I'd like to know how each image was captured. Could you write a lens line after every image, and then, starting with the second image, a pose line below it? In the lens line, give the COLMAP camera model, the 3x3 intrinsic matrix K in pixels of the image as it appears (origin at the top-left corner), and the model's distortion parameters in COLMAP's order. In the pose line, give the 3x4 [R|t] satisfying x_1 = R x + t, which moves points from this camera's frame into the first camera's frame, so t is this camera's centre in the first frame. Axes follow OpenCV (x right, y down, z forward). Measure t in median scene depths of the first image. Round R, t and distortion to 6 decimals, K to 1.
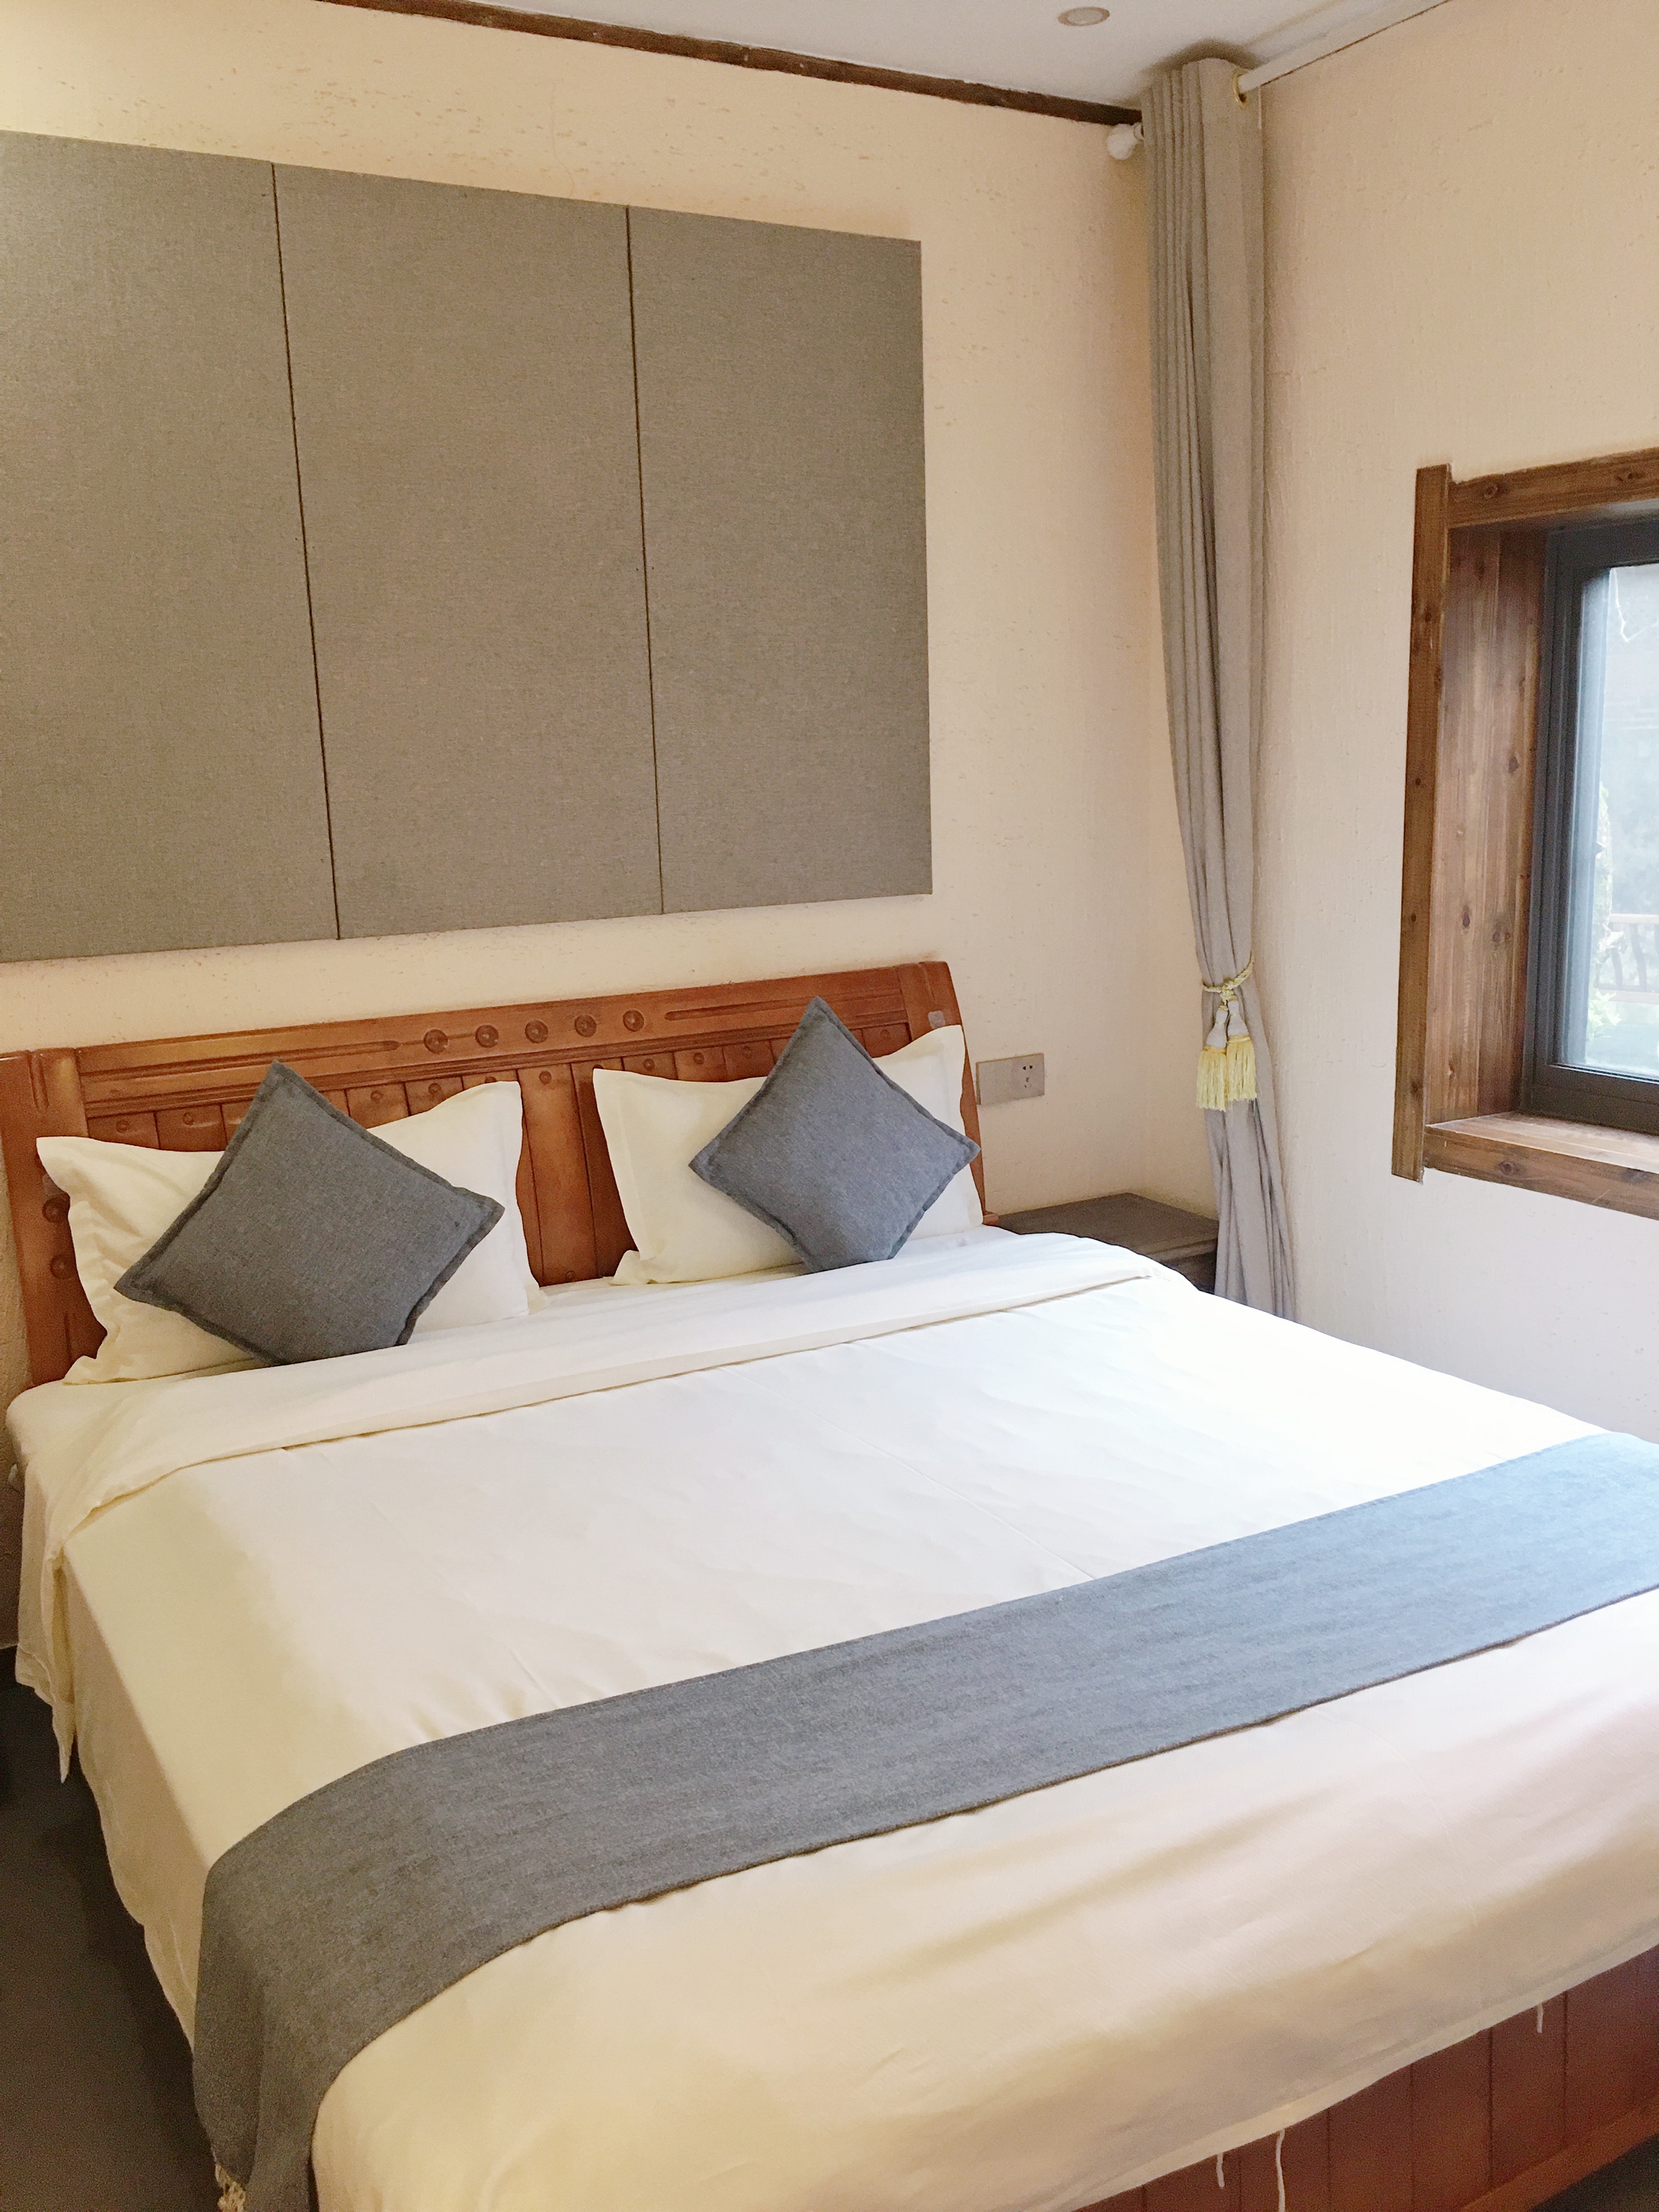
lens RADIAL K [[1881.3, 0, 835.6], [0, 1881.3, 1108.4], [0, 0, 1]] dist [-0.000338, -0.035411]
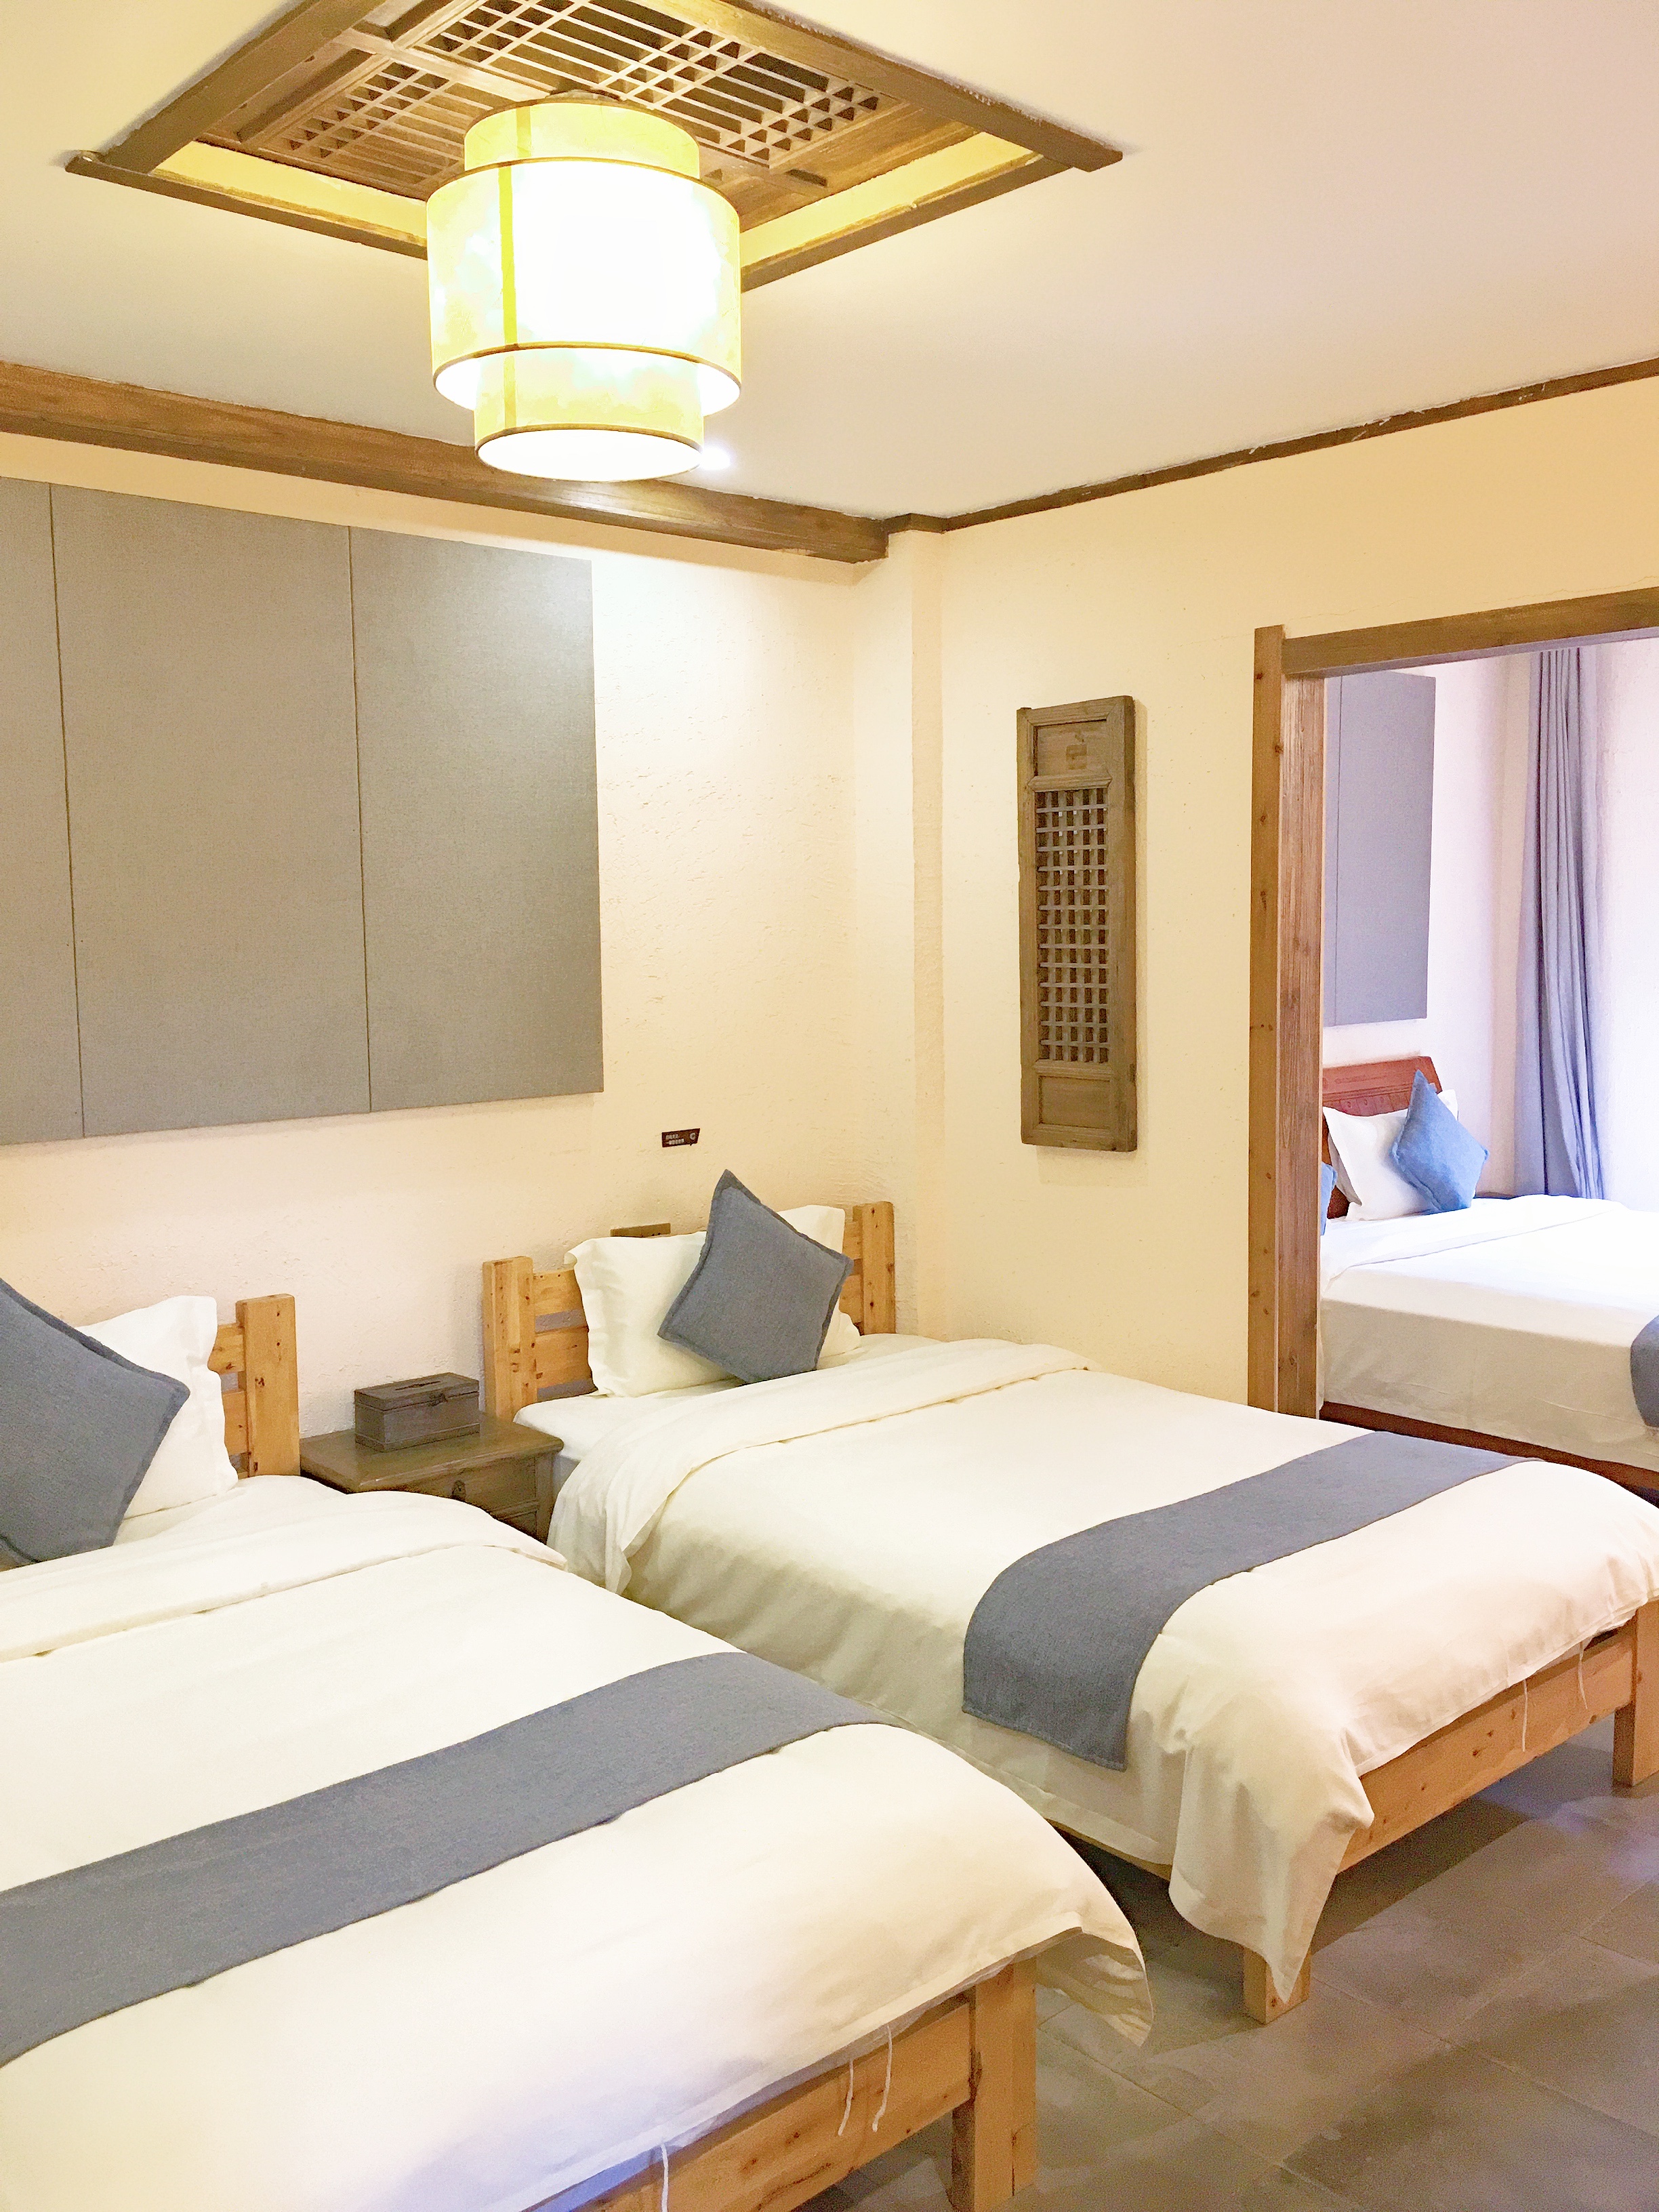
lens RADIAL K [[1881.3, 0, 824.2], [0, 1881.3, 1109.7], [0, 0, 1]] dist [-0.000338, -0.035411]
pose [[0.933688, -0.014197, 0.357806, -1.162399], [0.057271, 0.992272, -0.110076, 0.145797], [-0.353478, 0.123269, 0.927285, -0.506499]]
